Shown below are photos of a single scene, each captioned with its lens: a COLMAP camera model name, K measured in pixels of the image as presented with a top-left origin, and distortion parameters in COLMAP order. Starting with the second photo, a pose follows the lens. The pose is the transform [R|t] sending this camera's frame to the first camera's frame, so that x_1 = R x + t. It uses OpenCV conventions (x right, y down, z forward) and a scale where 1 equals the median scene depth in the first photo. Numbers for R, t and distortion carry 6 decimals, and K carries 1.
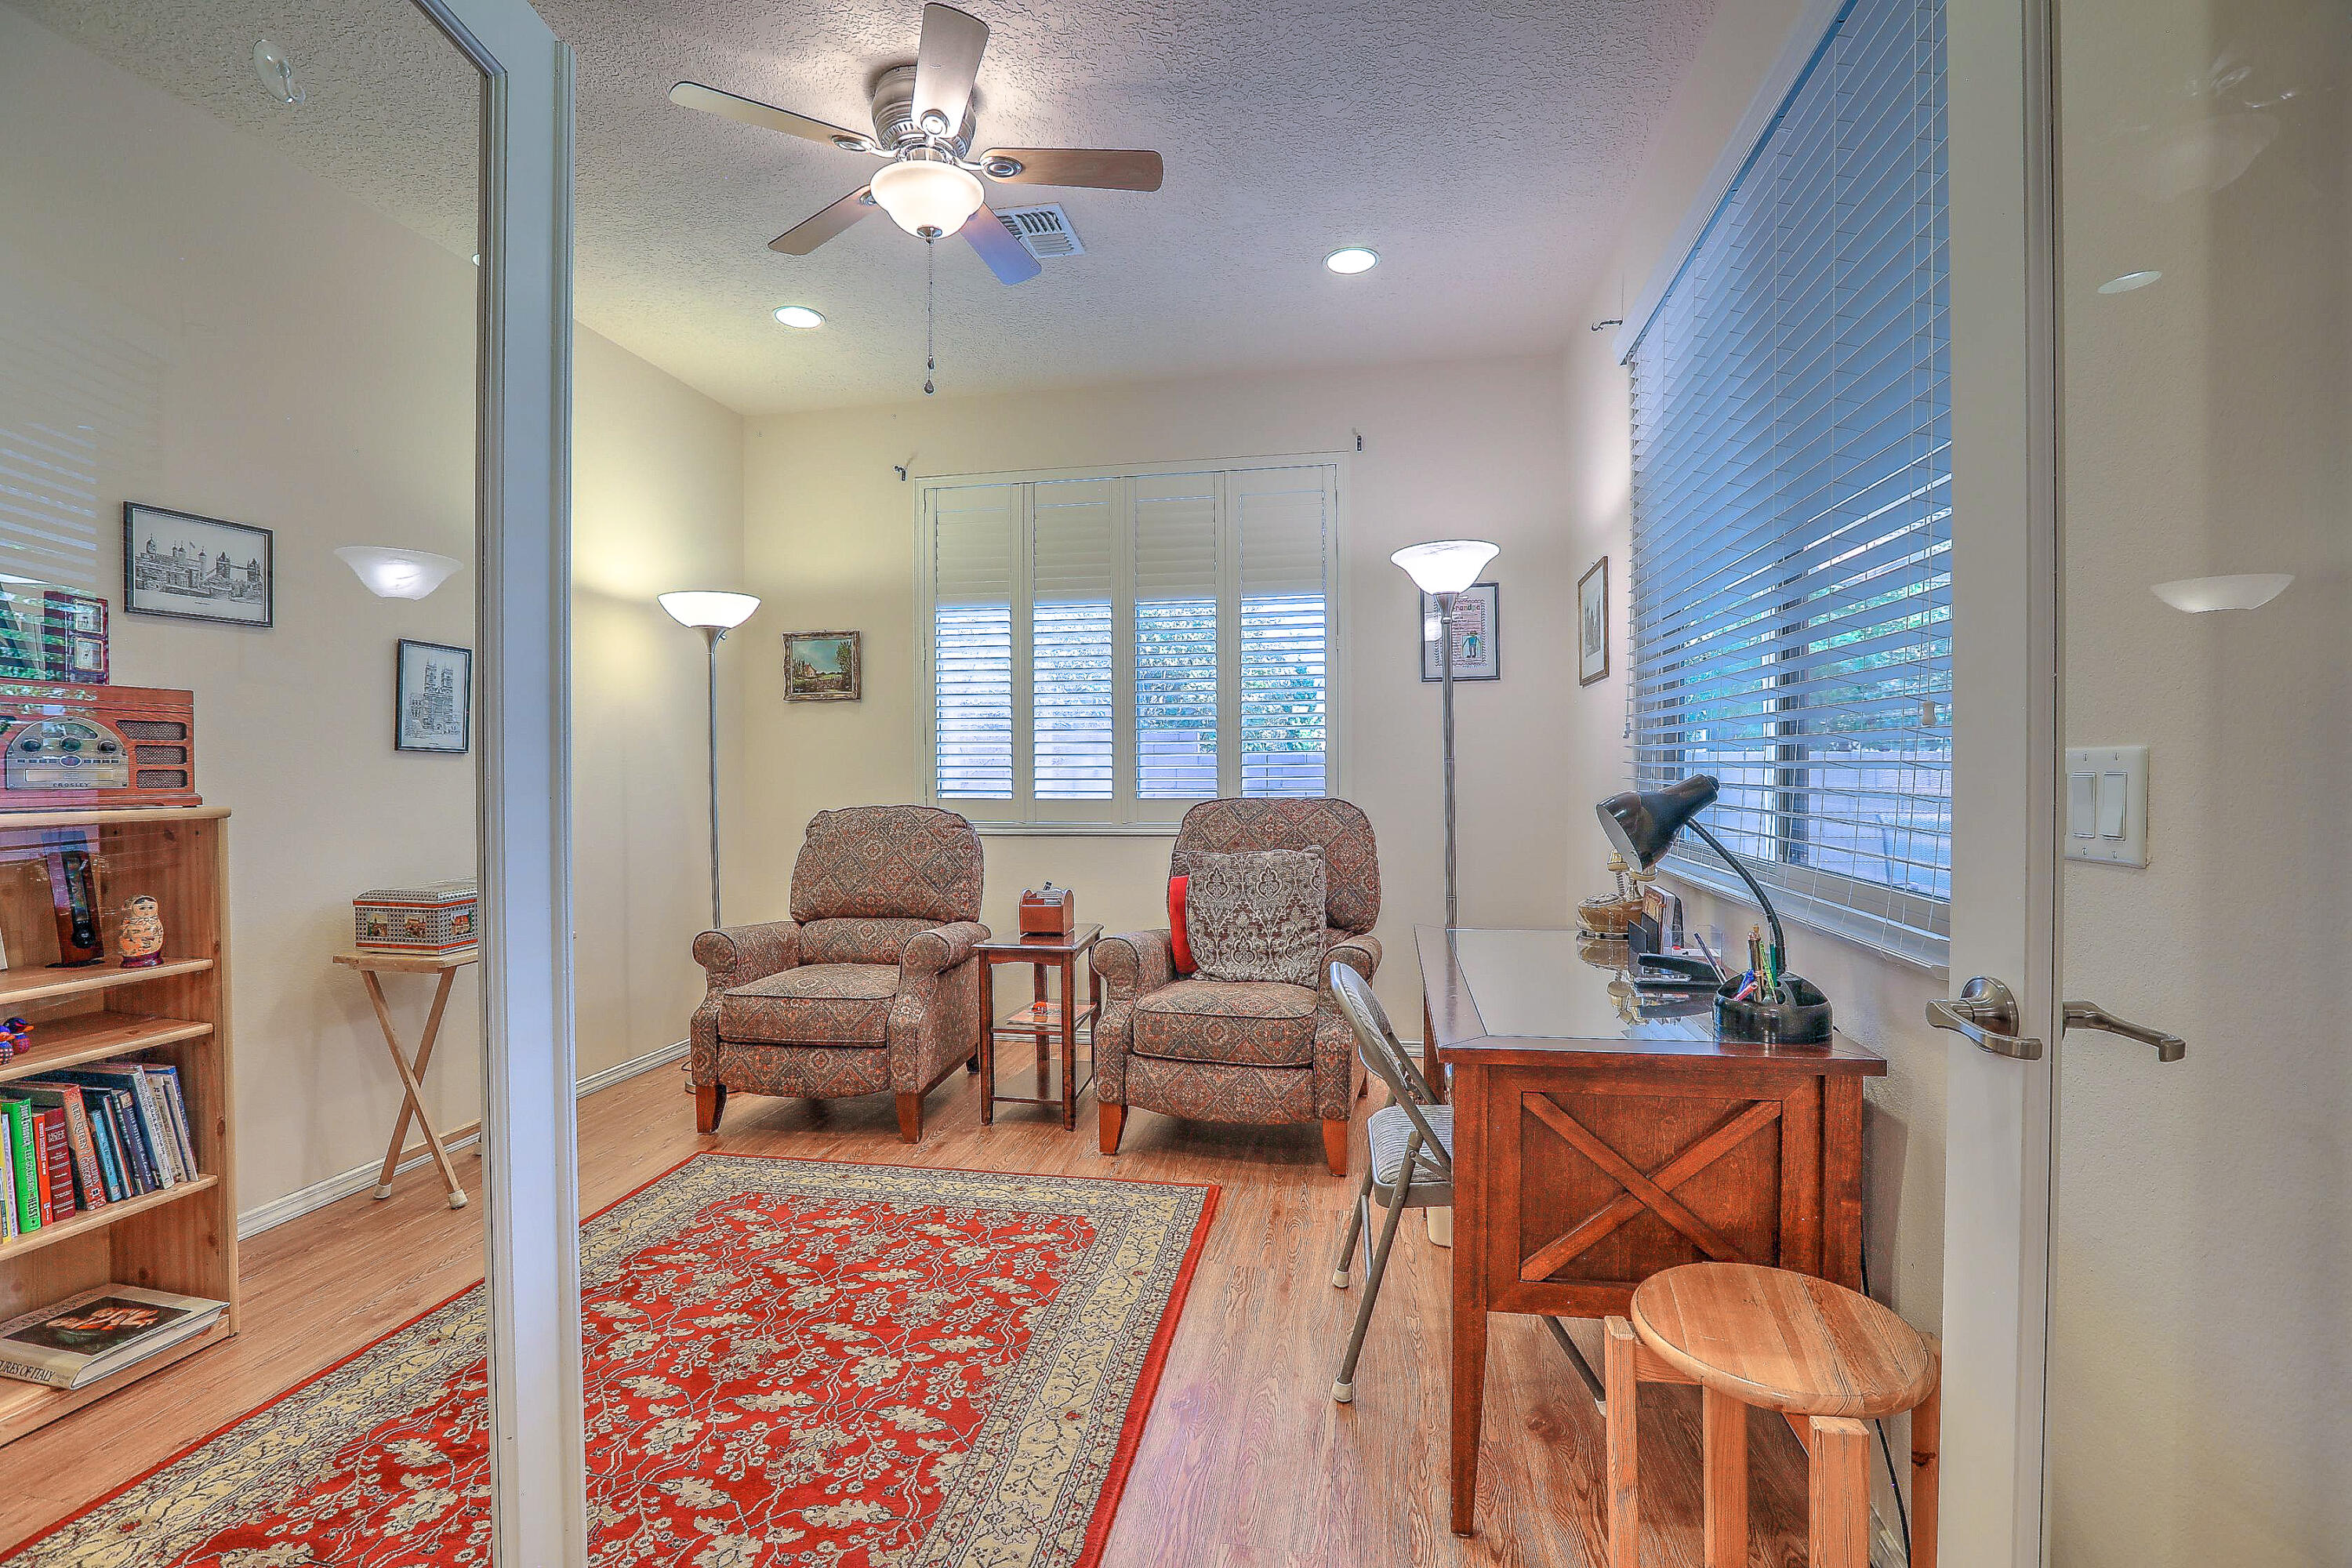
lens RADIAL K [[1083.4, 0, 1165.4], [0, 1083.4, 781.8], [0, 0, 1]] dist [-0.061363, 0.029440]
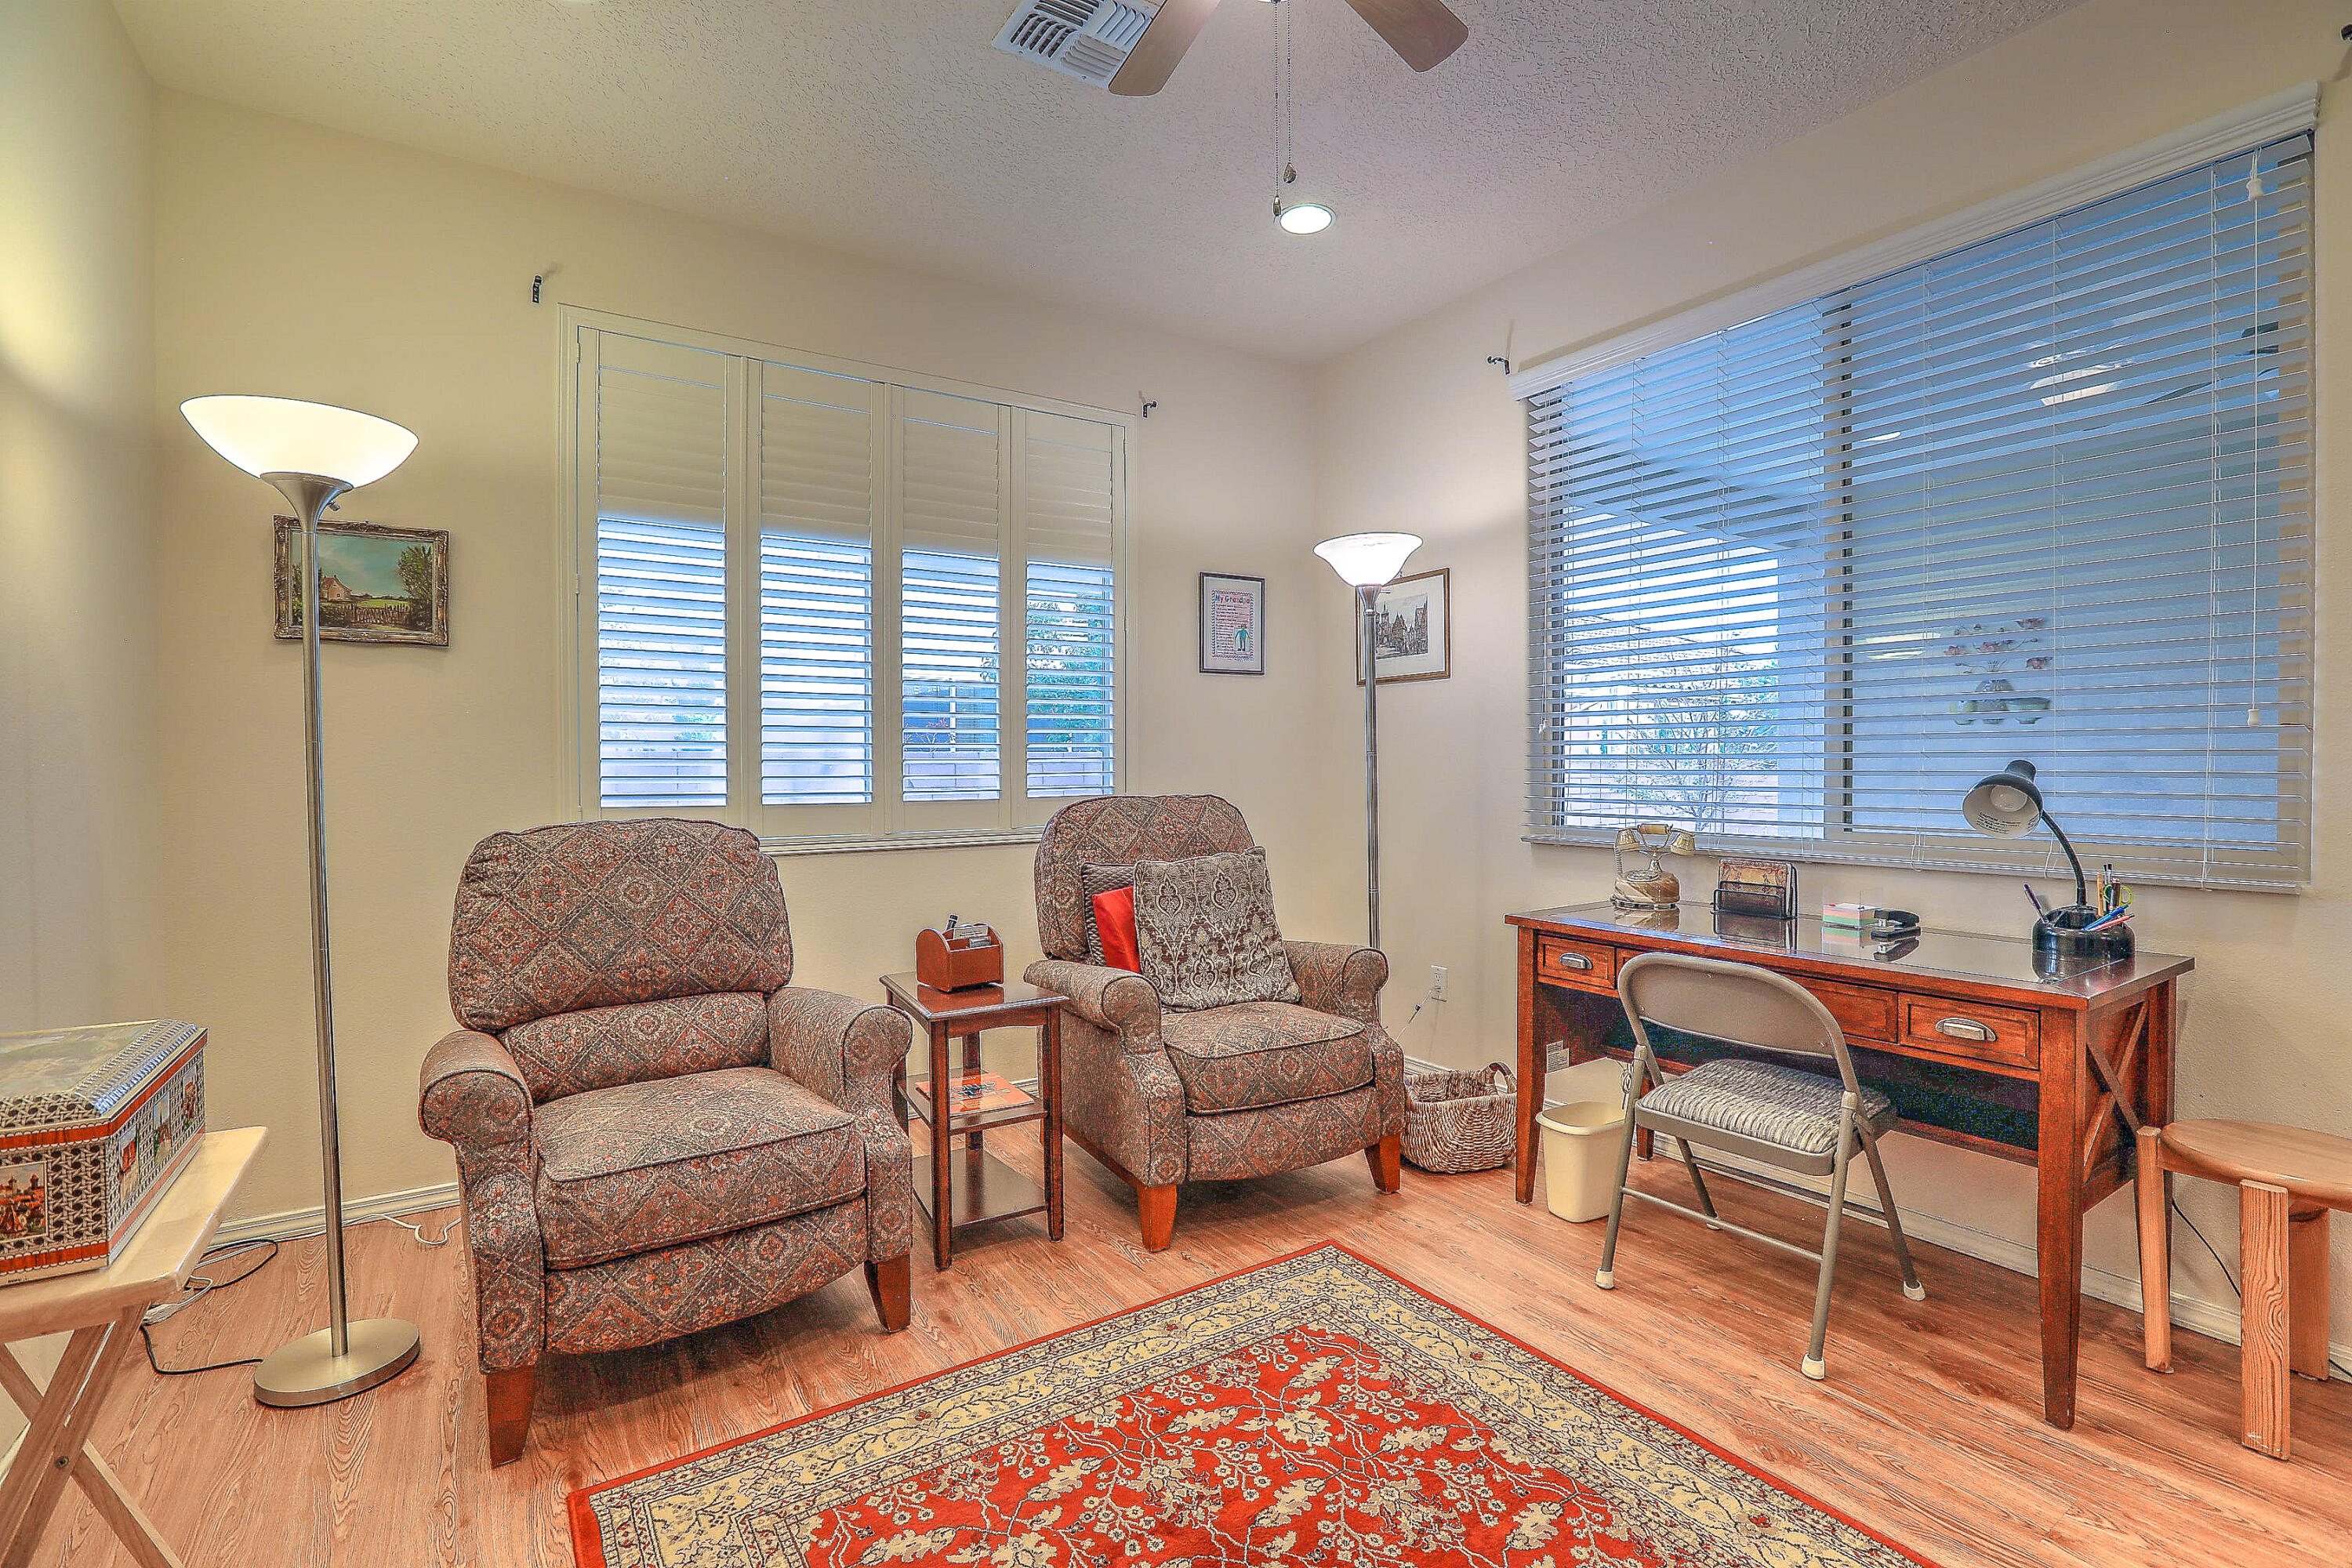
lens RADIAL K [[1083.4, 0, 1165.4], [0, 1083.4, 781.8], [0, 0, 1]] dist [-0.061363, 0.029440]
pose [[0.711835, -0.008483, 0.702295, -0.546261], [0.010615, 0.999943, 0.001318, 0.002999], [-0.702266, 0.006517, 0.711885, 0.402070]]
